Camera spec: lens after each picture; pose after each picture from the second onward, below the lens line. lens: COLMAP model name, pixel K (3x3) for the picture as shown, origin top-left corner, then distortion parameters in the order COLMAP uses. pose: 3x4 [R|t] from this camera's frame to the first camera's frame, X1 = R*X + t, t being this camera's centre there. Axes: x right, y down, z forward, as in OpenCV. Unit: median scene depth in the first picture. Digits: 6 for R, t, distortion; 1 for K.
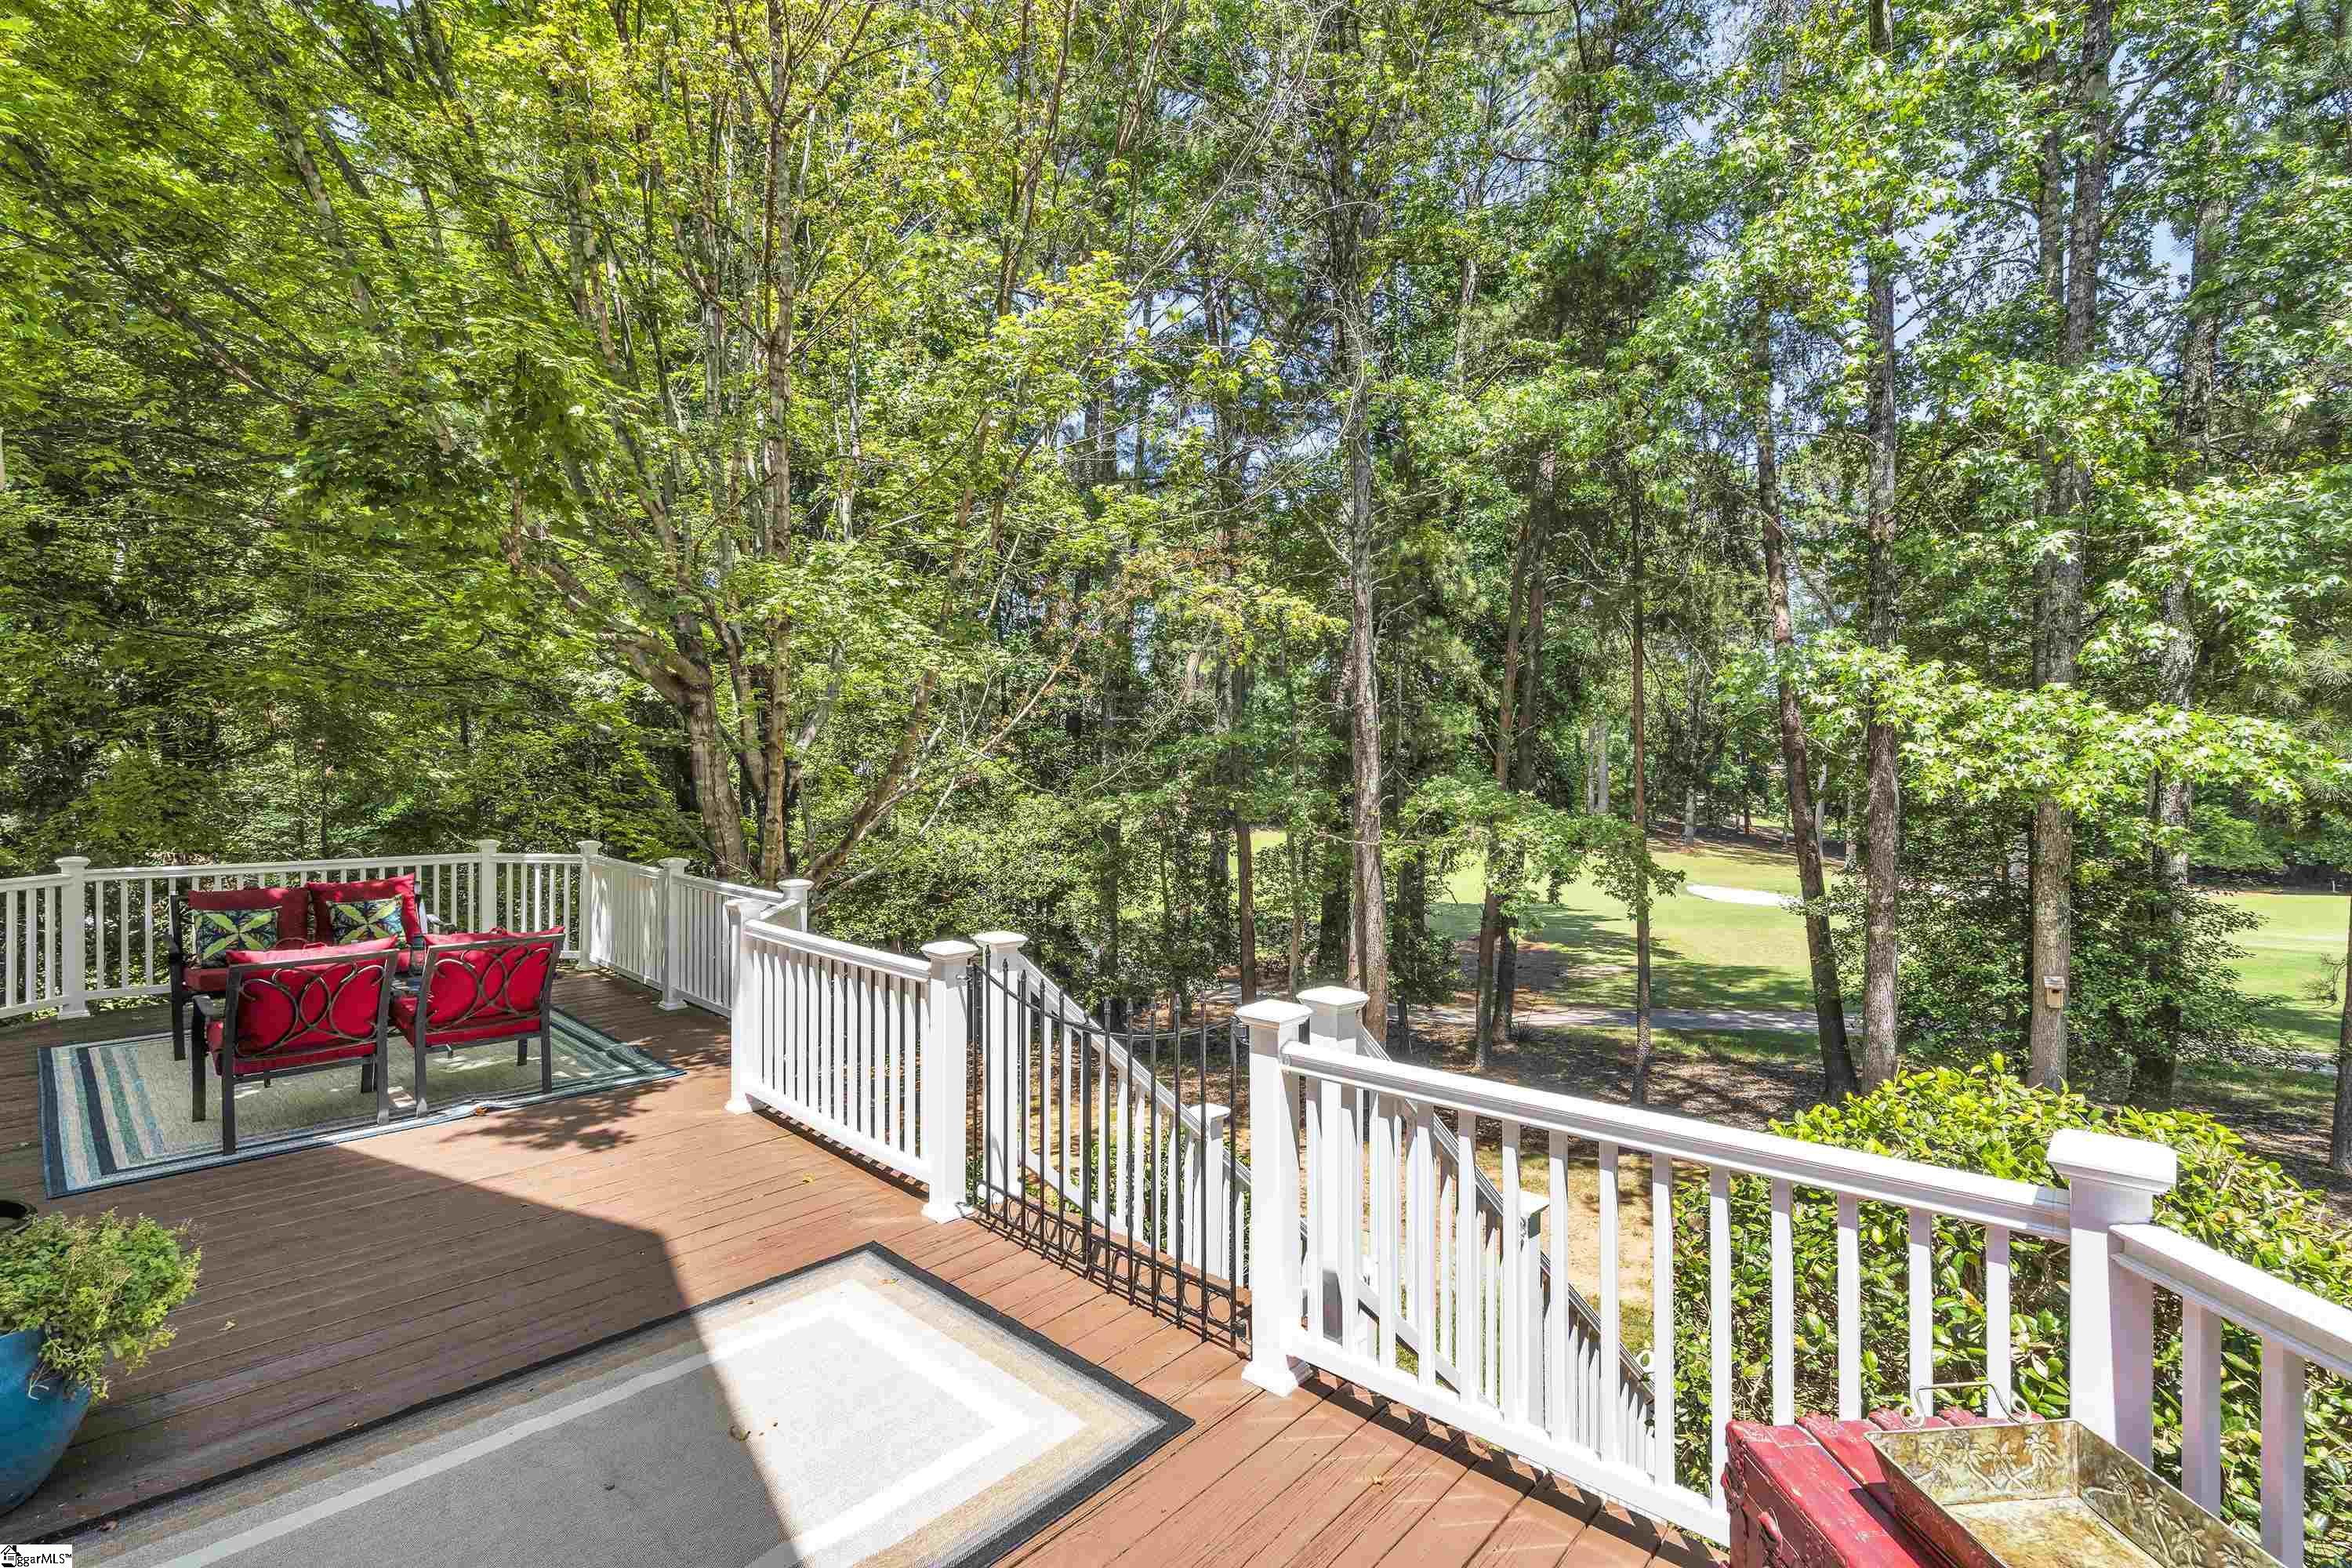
lens RADIAL K [[1056.0, 0, 1179.4], [0, 1056.0, 785.2], [0, 0, 1]] dist [0.001463, 0.000172]
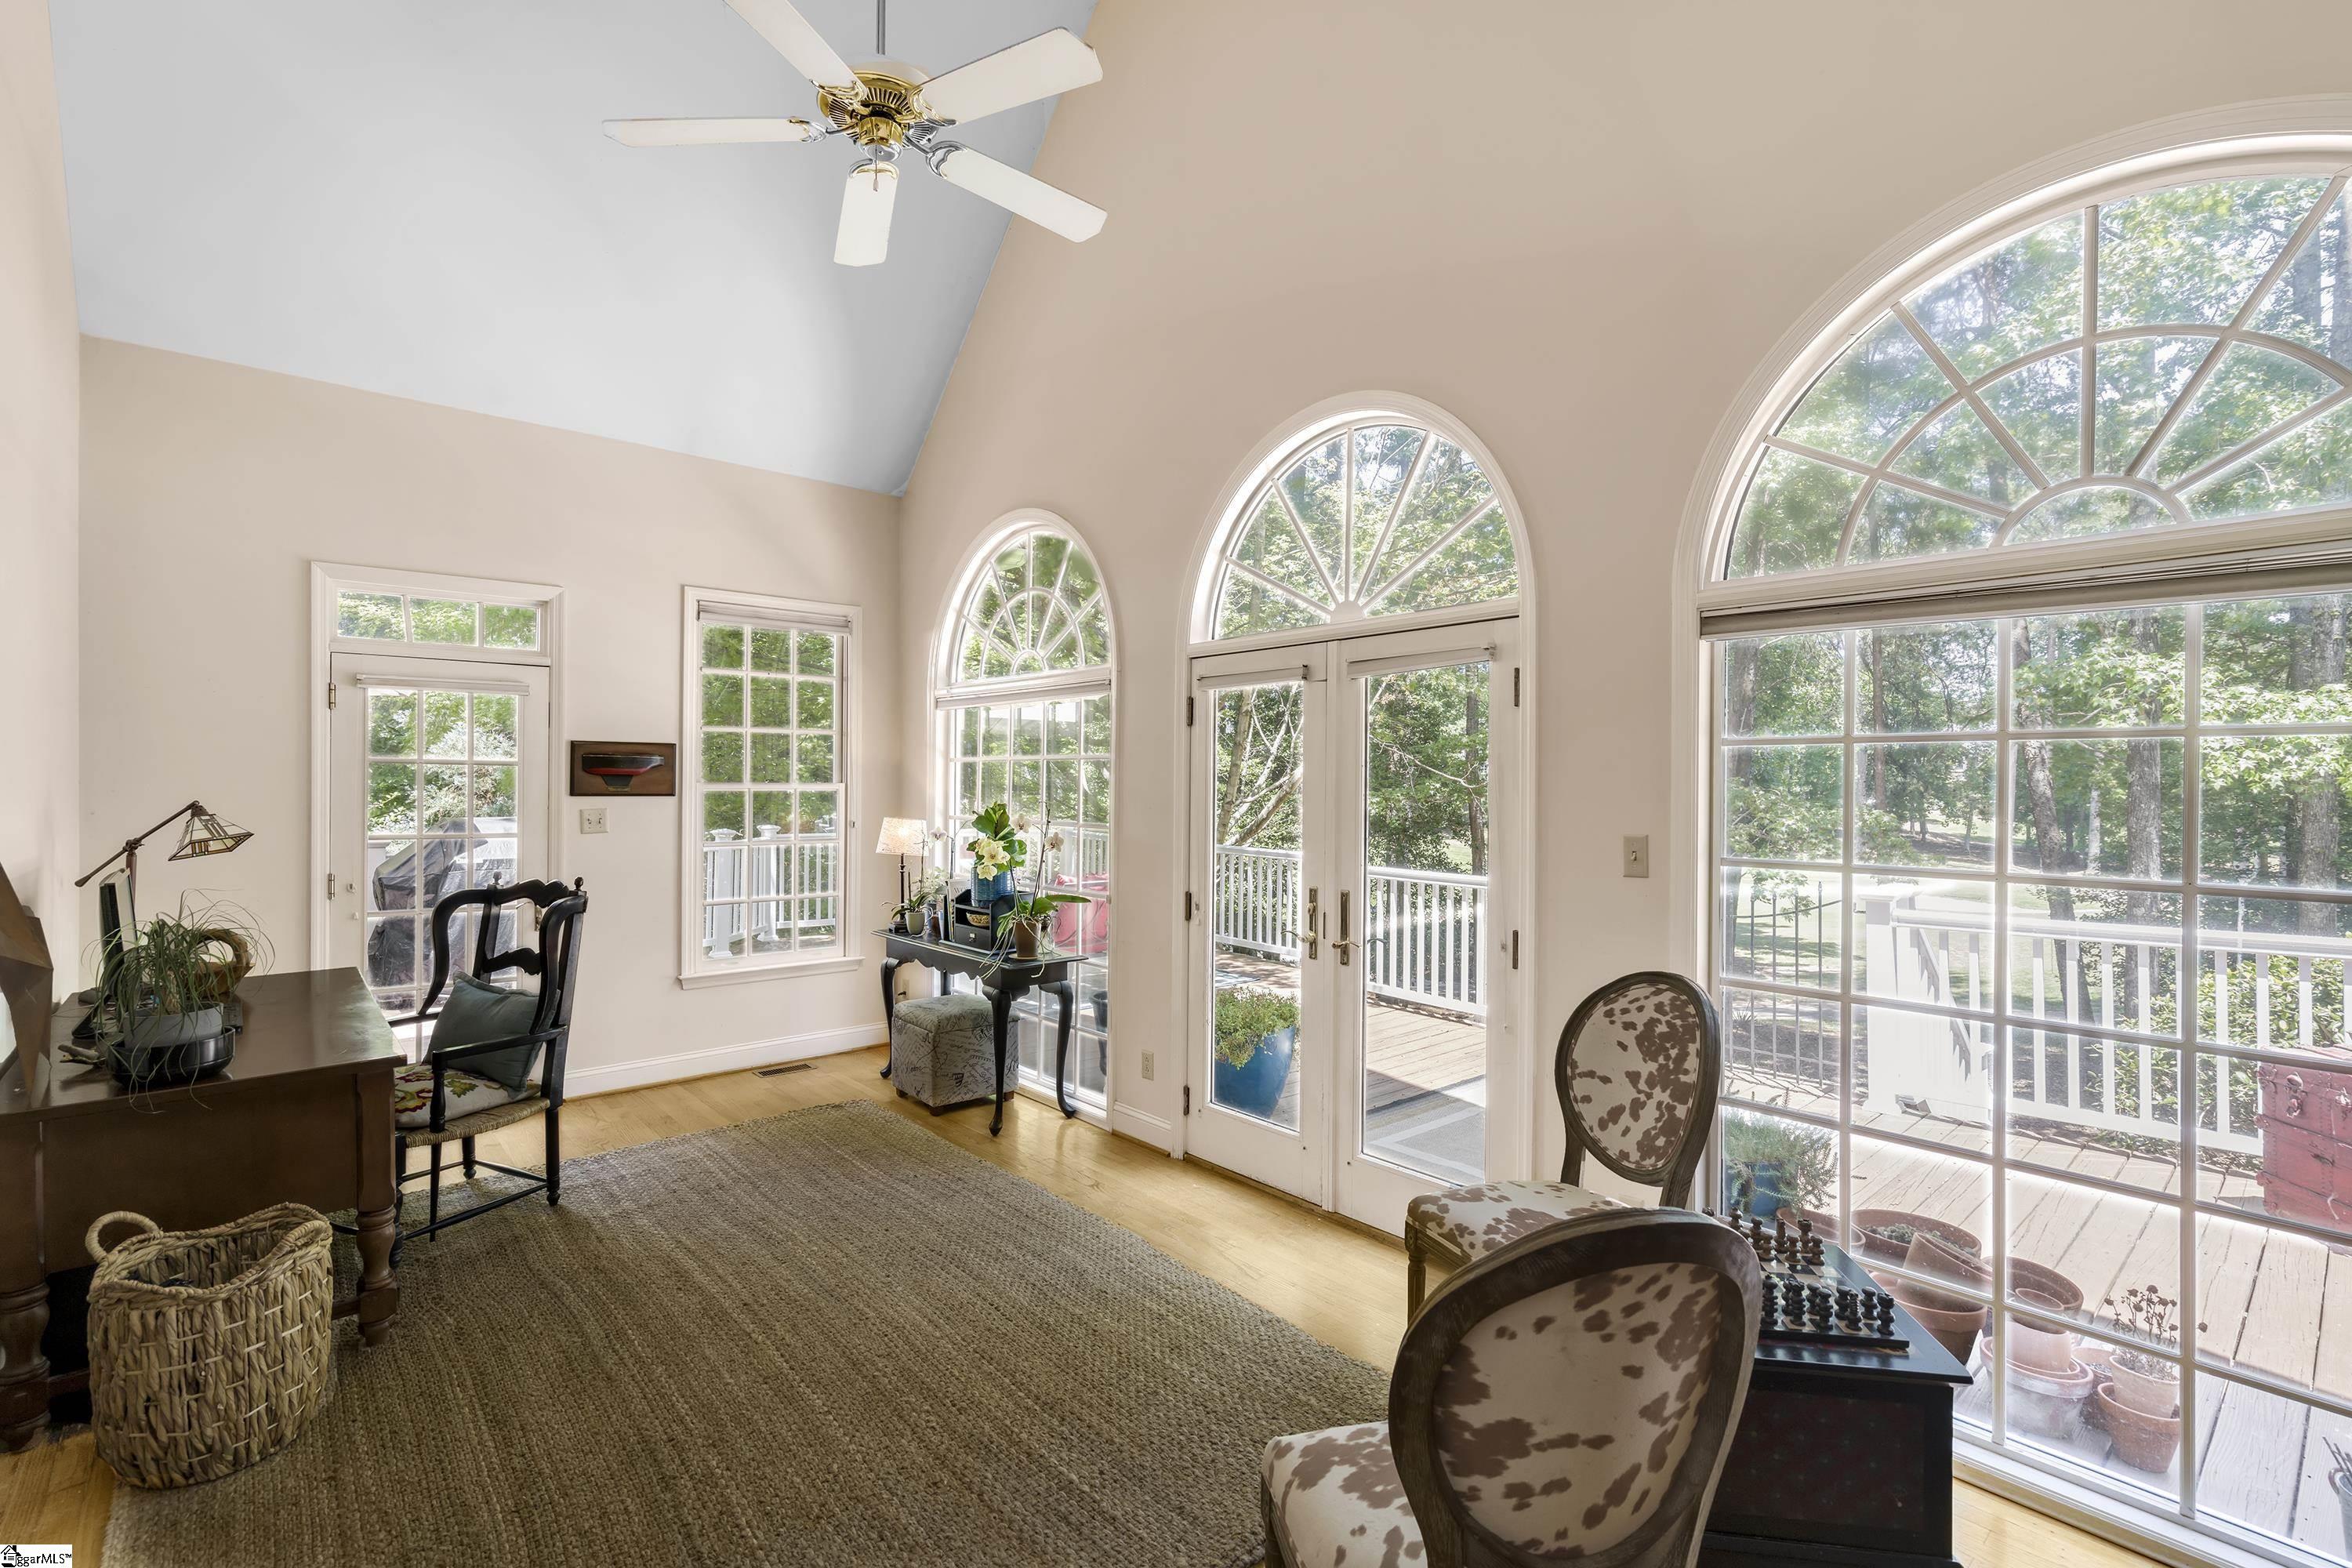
lens RADIAL K [[1076.0, 0, 1172.3], [0, 1076.0, 772.9], [0, 0, 1]] dist [-0.004301, -0.000062]
pose [[0.993684, -0.002201, -0.112193, -0.280468], [0.000284, 0.999854, -0.017106, 0.017221], [0.112214, 0.016967, 0.993539, -0.278711]]
